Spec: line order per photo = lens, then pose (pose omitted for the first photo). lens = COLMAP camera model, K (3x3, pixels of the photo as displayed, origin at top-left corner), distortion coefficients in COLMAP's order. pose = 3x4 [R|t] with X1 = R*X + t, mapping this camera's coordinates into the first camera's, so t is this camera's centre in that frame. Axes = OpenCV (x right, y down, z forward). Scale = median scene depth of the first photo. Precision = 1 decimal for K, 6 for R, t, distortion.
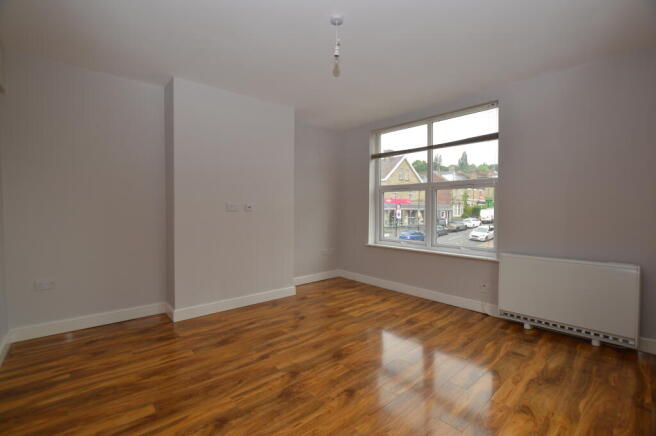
lens RADIAL K [[286.6, 0, 328.0], [0, 286.6, 218.0], [0, 0, 1]] dist [-0.036722, 0.000116]
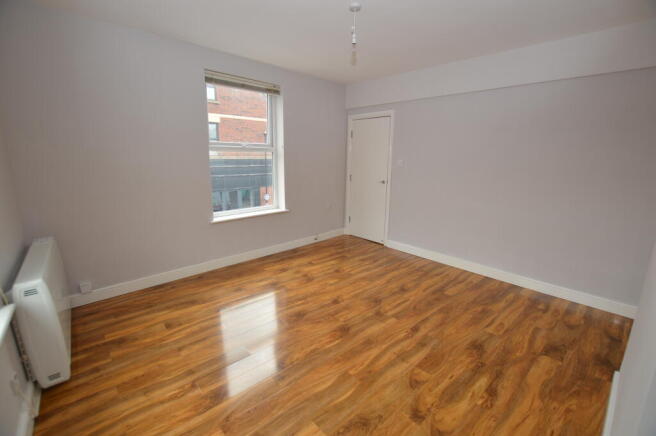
lens RADIAL K [[286.6, 0, 328.0], [0, 286.6, 218.0], [0, 0, 1]] dist [-0.036722, 0.000116]
pose [[-0.999835, -0.018171, -0.000090, 0.105491], [-0.017629, 0.968777, 0.247308, -0.161906], [-0.004407, 0.247269, -0.968937, 1.961585]]
